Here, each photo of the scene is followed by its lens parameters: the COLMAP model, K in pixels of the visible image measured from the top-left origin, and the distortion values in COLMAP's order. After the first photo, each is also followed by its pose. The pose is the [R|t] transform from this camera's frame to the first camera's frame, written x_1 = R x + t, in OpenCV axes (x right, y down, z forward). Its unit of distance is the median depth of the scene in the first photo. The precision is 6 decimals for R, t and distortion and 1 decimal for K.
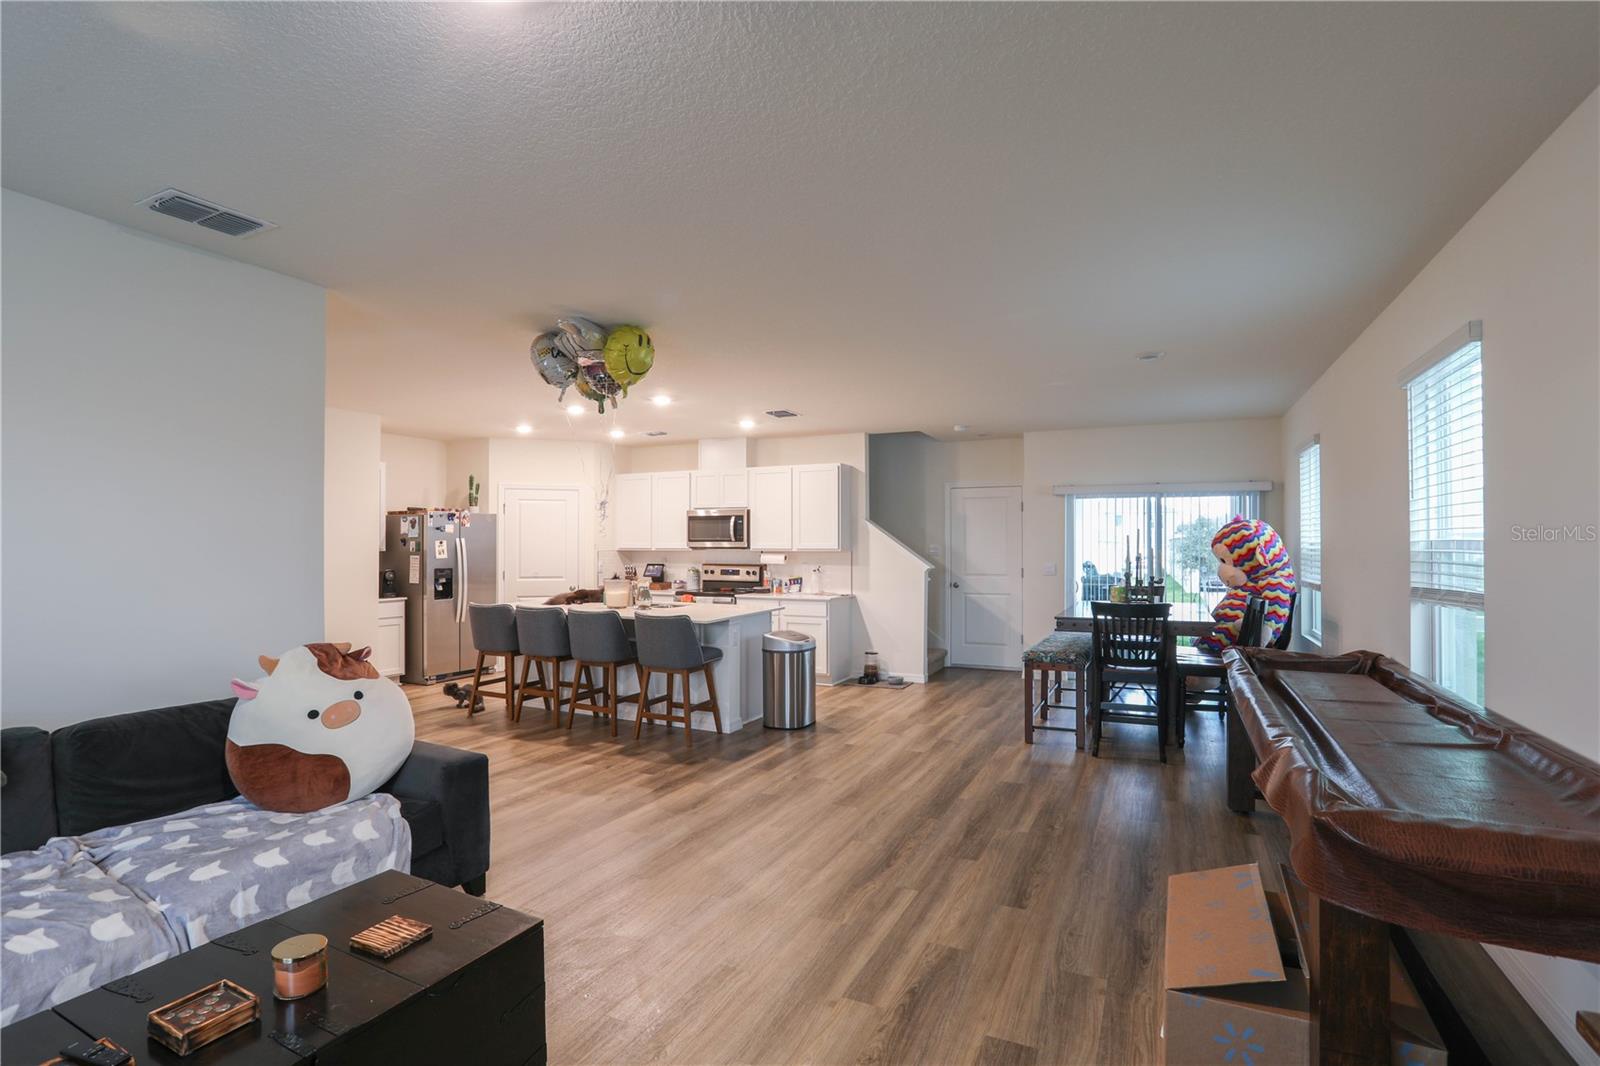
lens RADIAL K [[774.0, 0, 791.1], [0, 774.0, 537.9], [0, 0, 1]] dist [-0.076784, 0.030388]
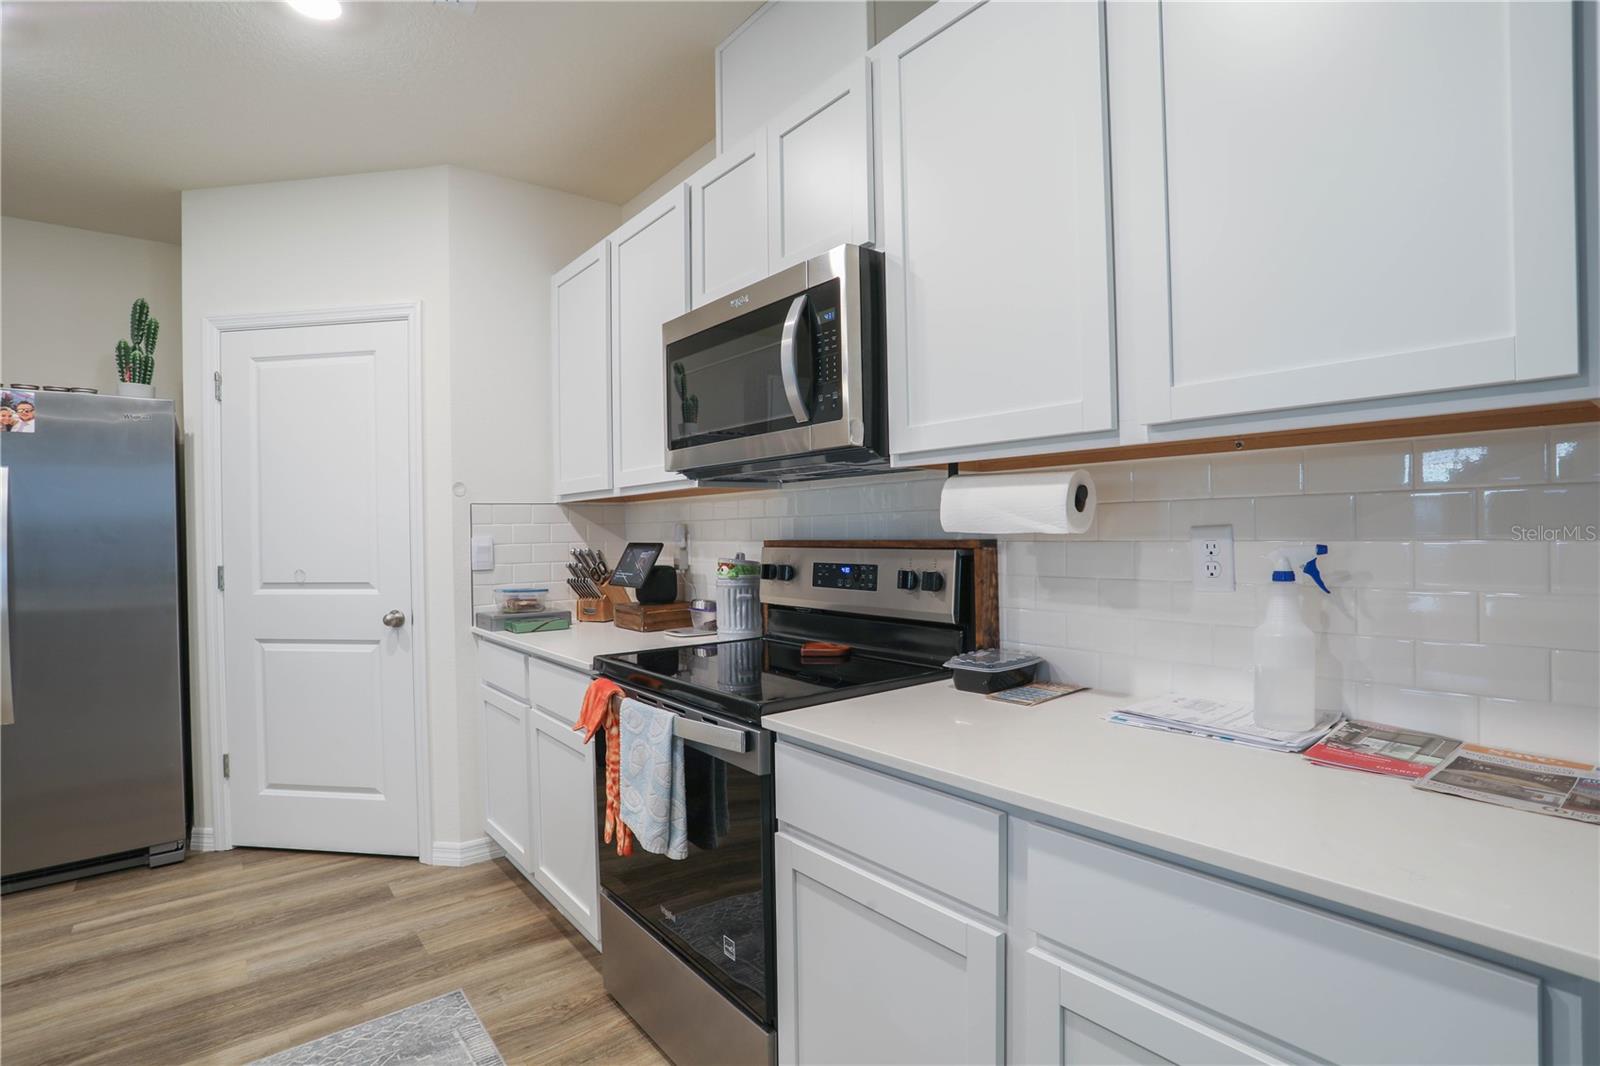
lens RADIAL K [[774.0, 0, 791.1], [0, 774.0, 537.9], [0, 0, 1]] dist [-0.076784, 0.030388]
pose [[0.899843, -0.010500, -0.436087, 0.007975], [0.019230, 0.999693, 0.015609, 0.030671], [0.435789, -0.022431, 0.899769, 0.822825]]
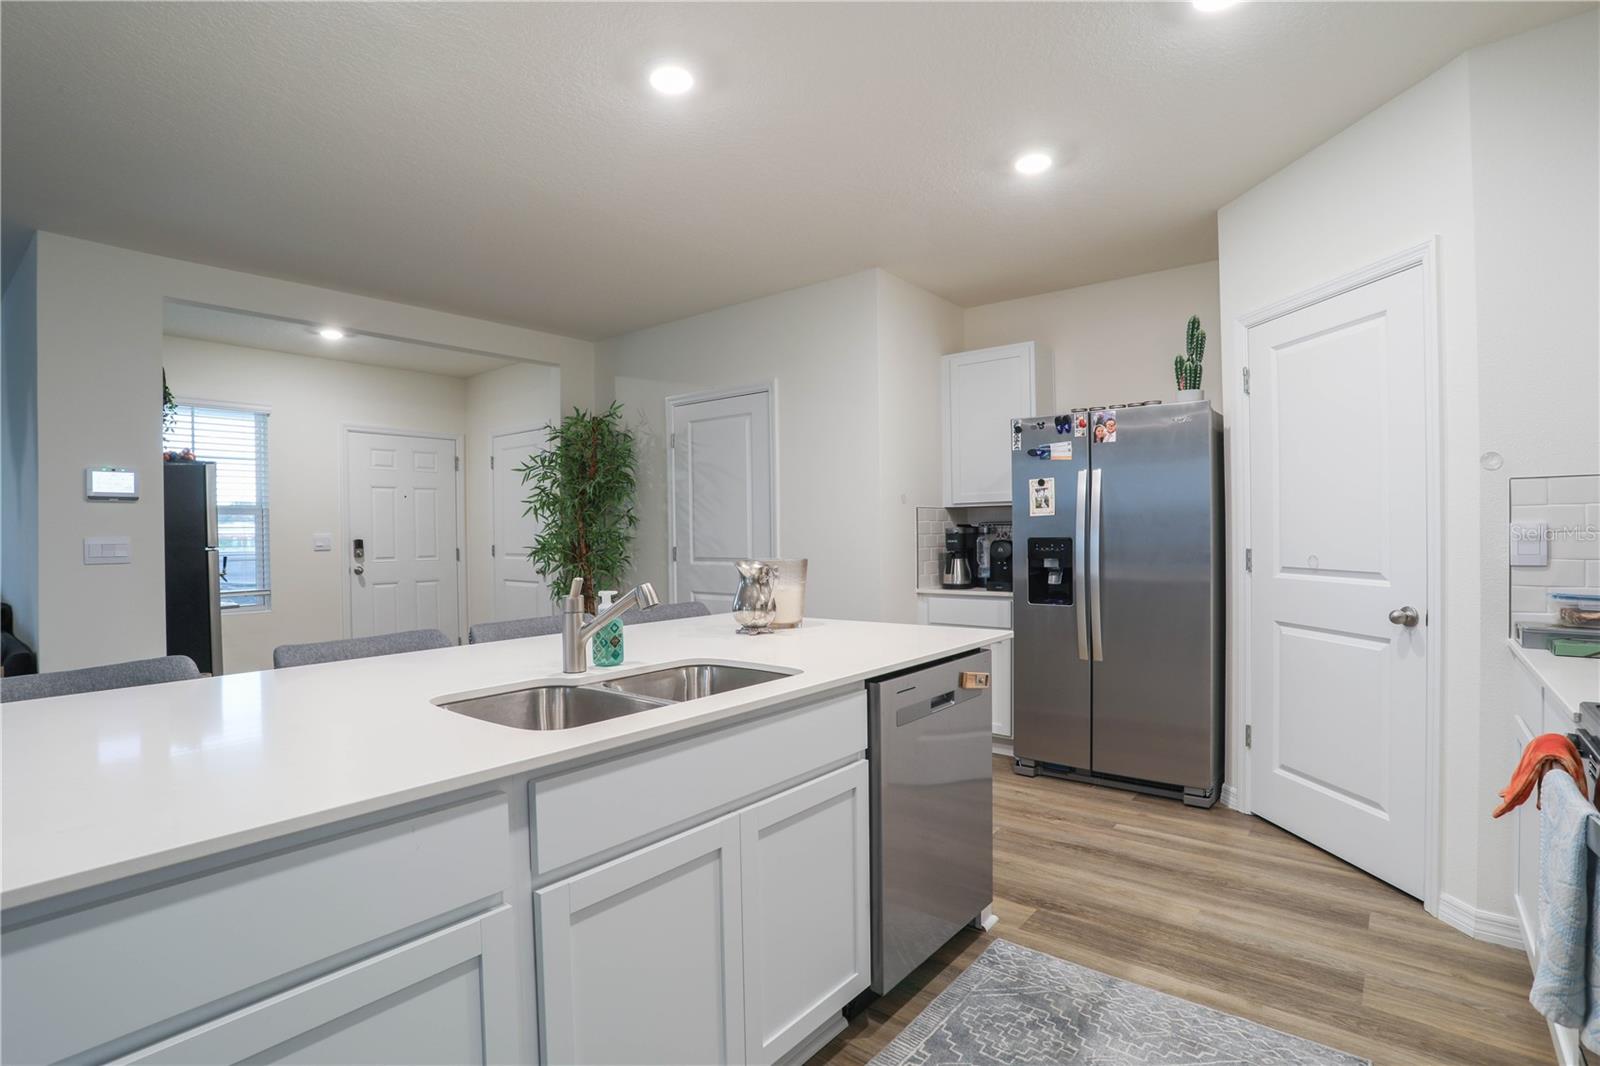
lens RADIAL K [[774.0, 0, 791.1], [0, 774.0, 537.9], [0, 0, 1]] dist [-0.076784, 0.030388]
pose [[-0.233079, 0.012001, -0.972384, 0.034669], [0.021918, 0.999735, 0.007084, 0.031026], [0.972211, -0.019662, -0.233280, 0.886408]]
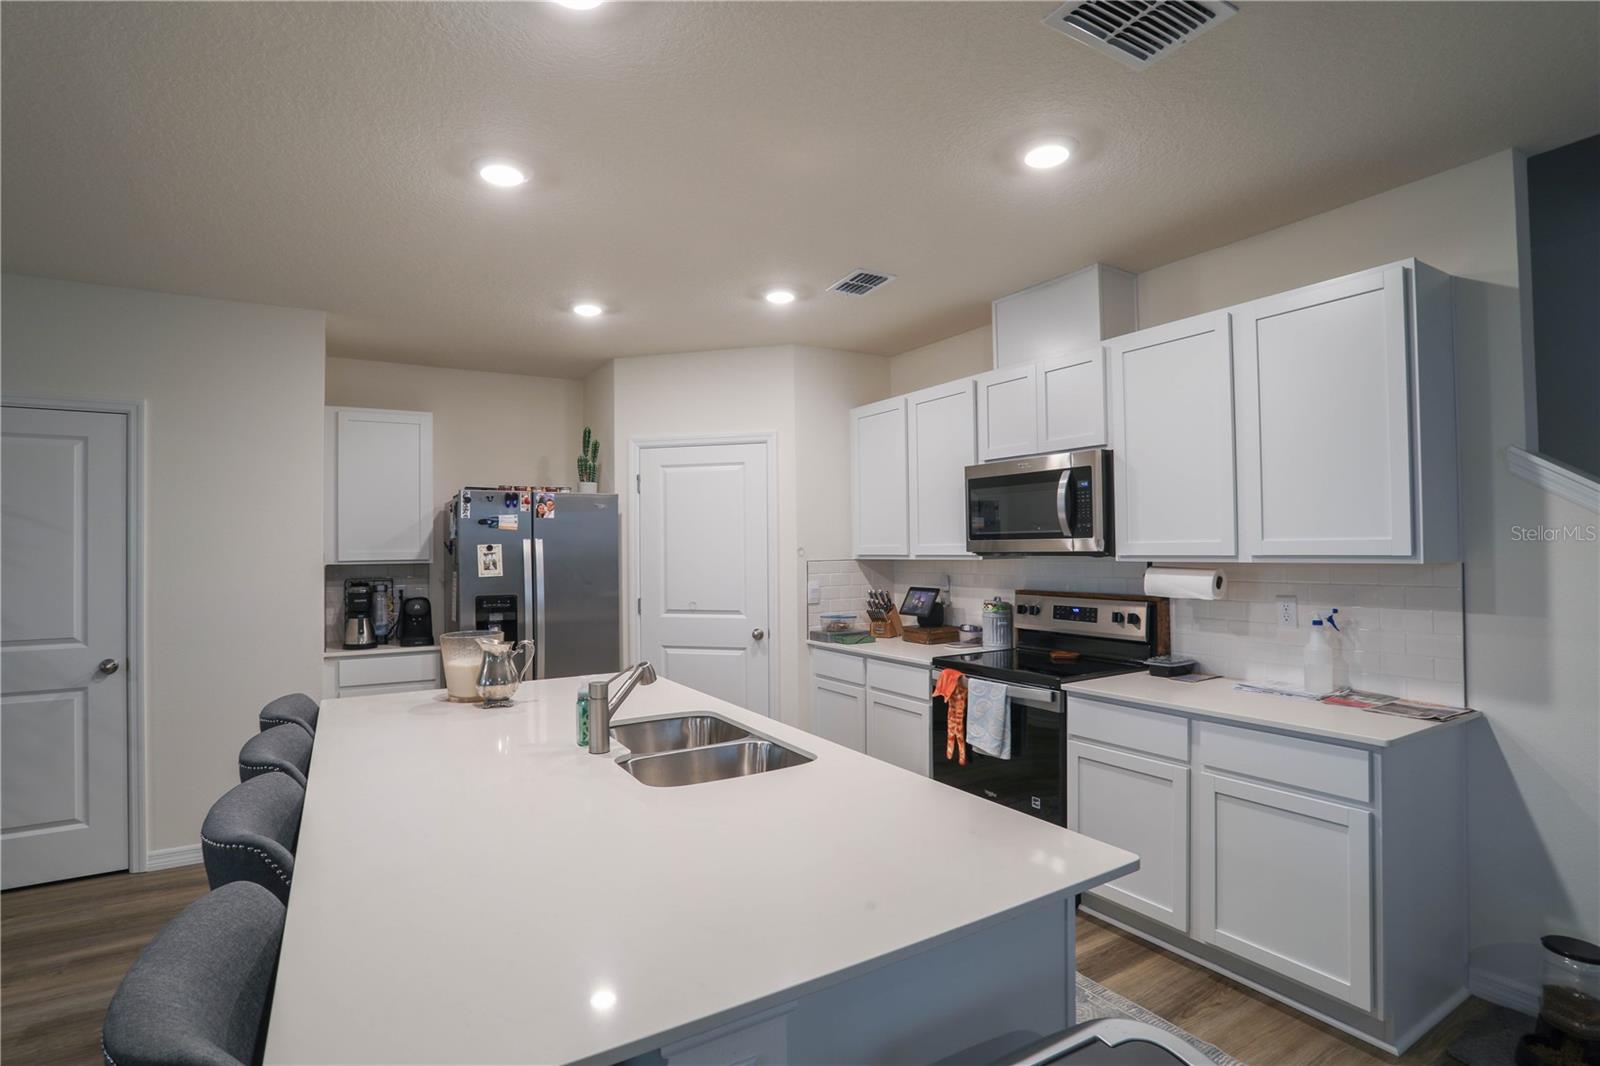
lens RADIAL K [[774.0, 0, 791.1], [0, 774.0, 537.9], [0, 0, 1]] dist [-0.076784, 0.030388]
pose [[0.834021, -0.016809, -0.551477, 0.019676], [0.015176, 0.999857, -0.007525, 0.005987], [0.551524, -0.002093, 0.834156, 0.612651]]
